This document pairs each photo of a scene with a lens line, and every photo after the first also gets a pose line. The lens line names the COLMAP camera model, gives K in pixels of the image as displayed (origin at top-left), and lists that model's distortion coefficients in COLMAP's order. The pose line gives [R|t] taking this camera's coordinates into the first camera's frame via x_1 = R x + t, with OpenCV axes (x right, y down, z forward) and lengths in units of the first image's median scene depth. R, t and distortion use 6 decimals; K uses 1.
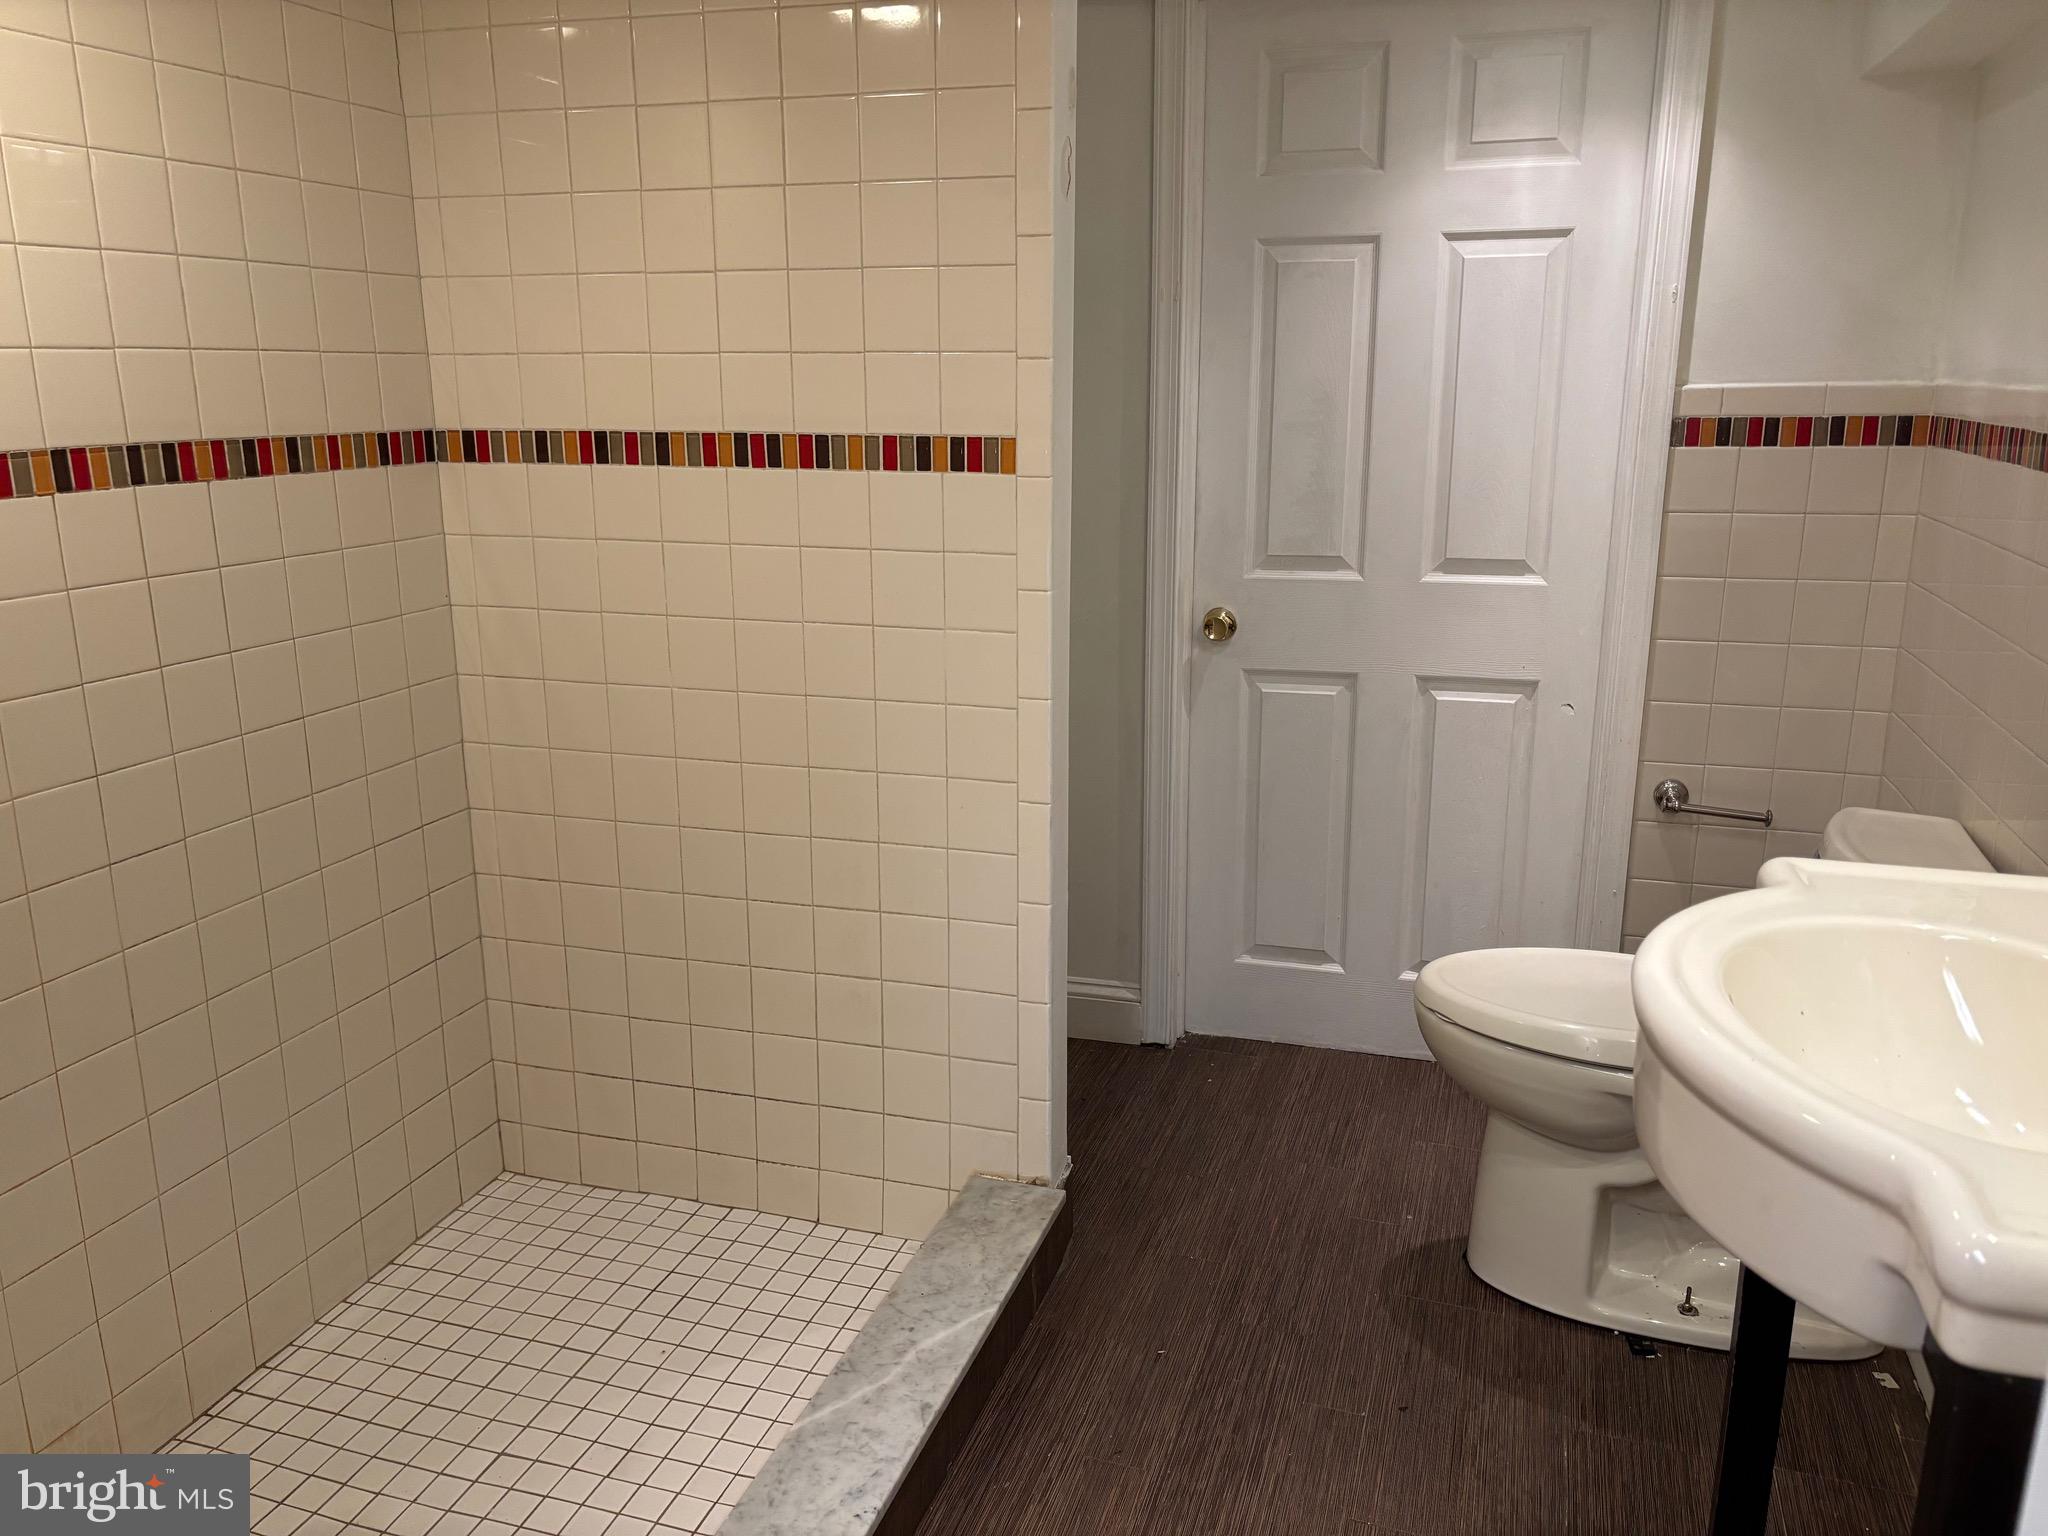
lens RADIAL K [[1538.3, 0, 1024.0], [0, 1538.3, 768.0], [0, 0, 1]] dist [0.049458, -0.082318]
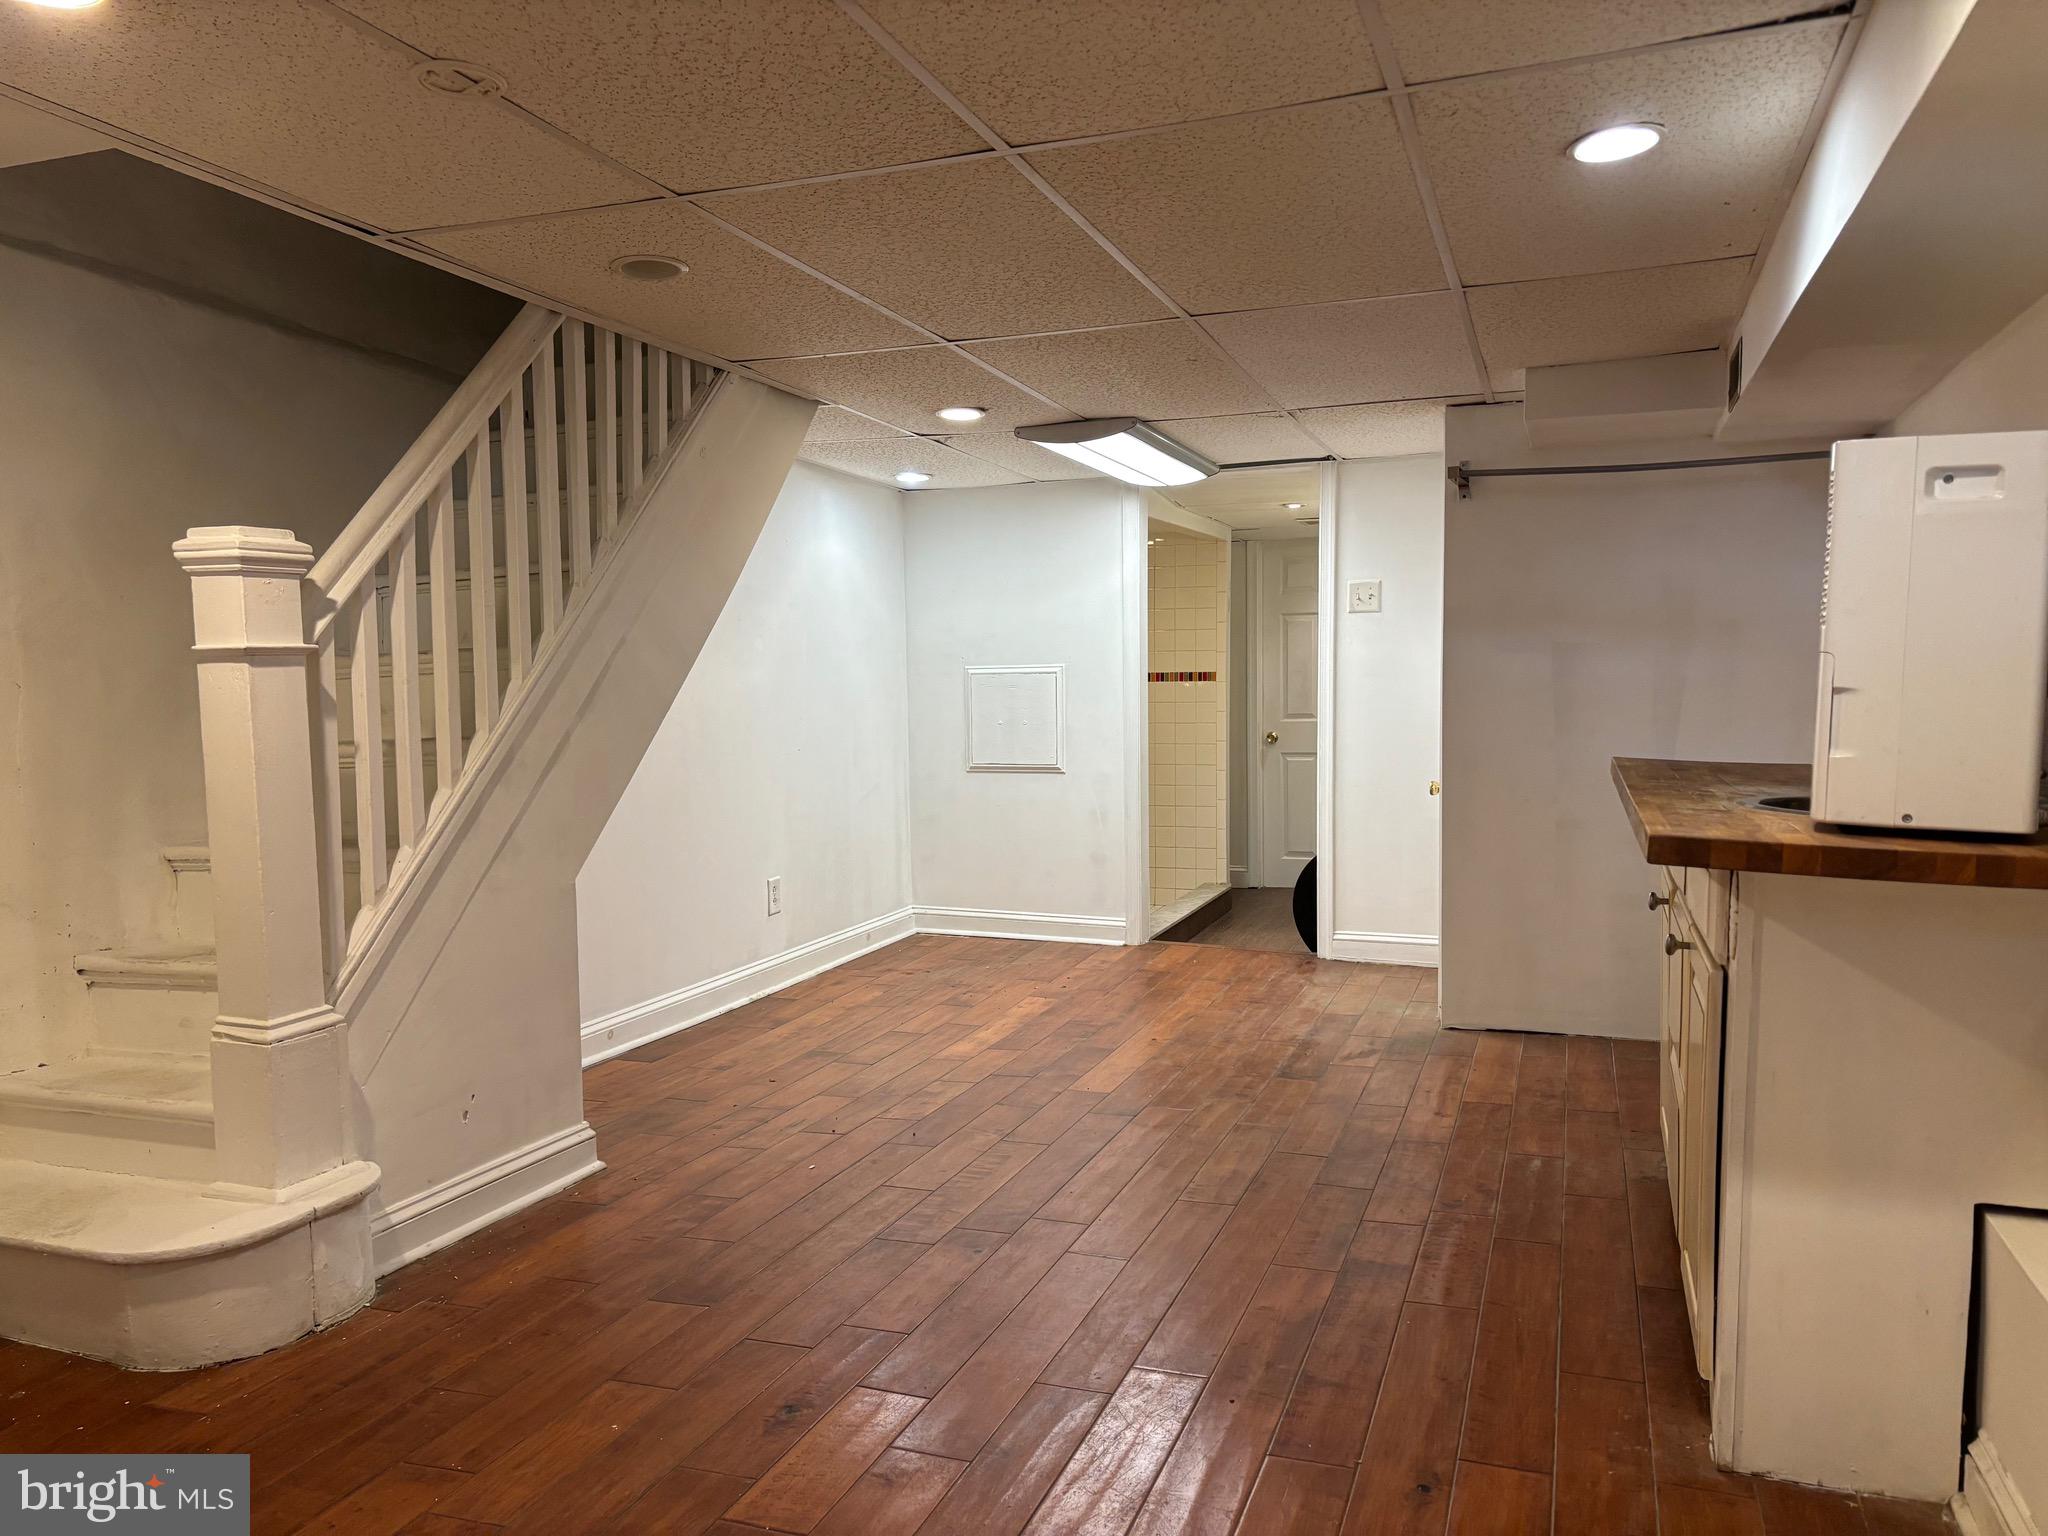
lens RADIAL K [[1538.3, 0, 1024.0], [0, 1538.3, 768.0], [0, 0, 1]] dist [0.049458, -0.082318]
pose [[0.998965, -0.006884, -0.044956, -0.240684], [-0.001186, 0.984199, -0.177065, 0.543063], [0.045464, 0.176935, 0.983172, -2.134023]]
